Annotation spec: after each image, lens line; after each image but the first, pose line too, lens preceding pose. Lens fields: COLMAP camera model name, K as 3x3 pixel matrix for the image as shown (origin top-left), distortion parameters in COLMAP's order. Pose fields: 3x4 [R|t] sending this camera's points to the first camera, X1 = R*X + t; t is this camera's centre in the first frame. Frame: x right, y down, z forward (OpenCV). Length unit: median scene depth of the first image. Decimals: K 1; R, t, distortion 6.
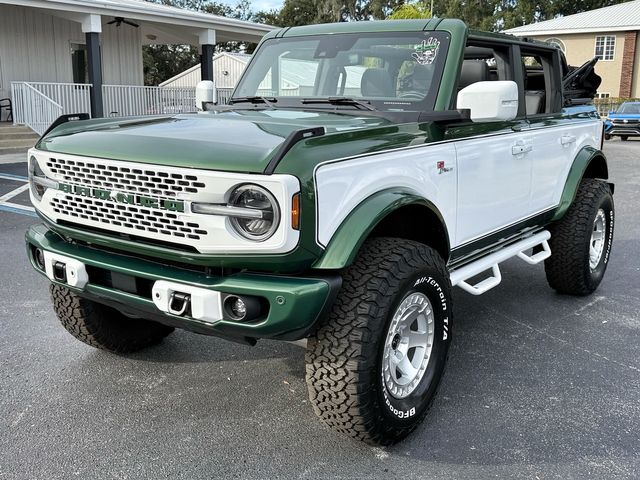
lens RADIAL K [[700.0, 0, 316.7], [0, 700.0, 242.7], [0, 0, 1]] dist [0.036618, 0.000000]
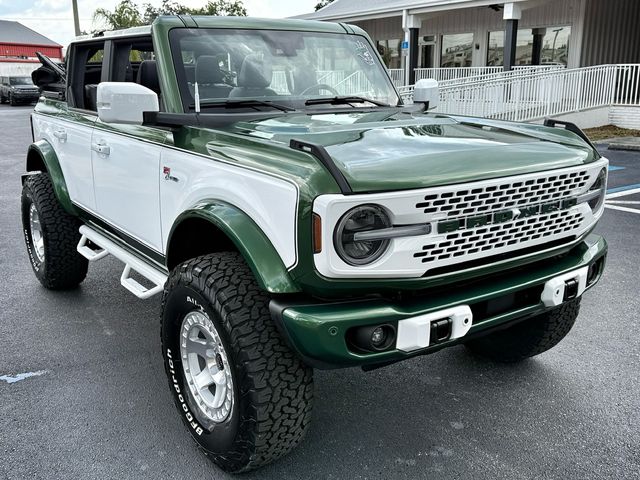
lens RADIAL K [[643.2, 0, 314.9], [0, 643.2, 241.1], [0, 0, 1]] dist [0.036329, 0.000000]
pose [[0.329775, -0.260407, 0.907434, -1.169062], [0.218639, 0.956138, 0.194927, -0.258310], [-0.918393, 0.134119, 0.372246, 0.929250]]
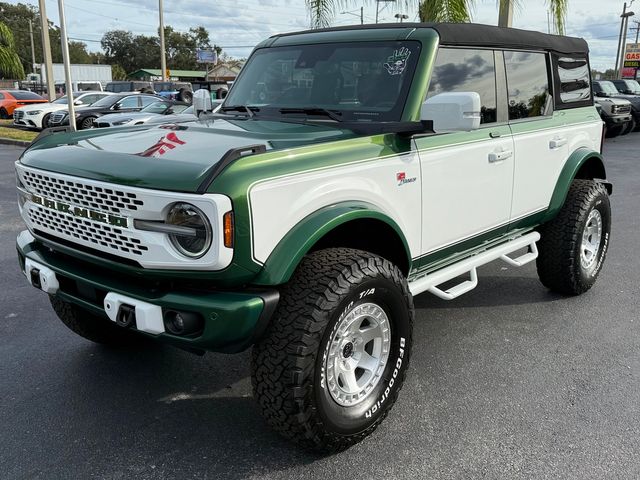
lens RADIAL K [[643.2, 0, 321.1], [0, 643.2, 243.5], [0, 0, 1]] dist [0.036329, 0.000000]
pose [[0.996276, 0.008674, -0.085787, 0.165264], [-0.005975, 0.999481, 0.031663, -0.048888], [0.086017, -0.031032, 0.995810, 0.067249]]
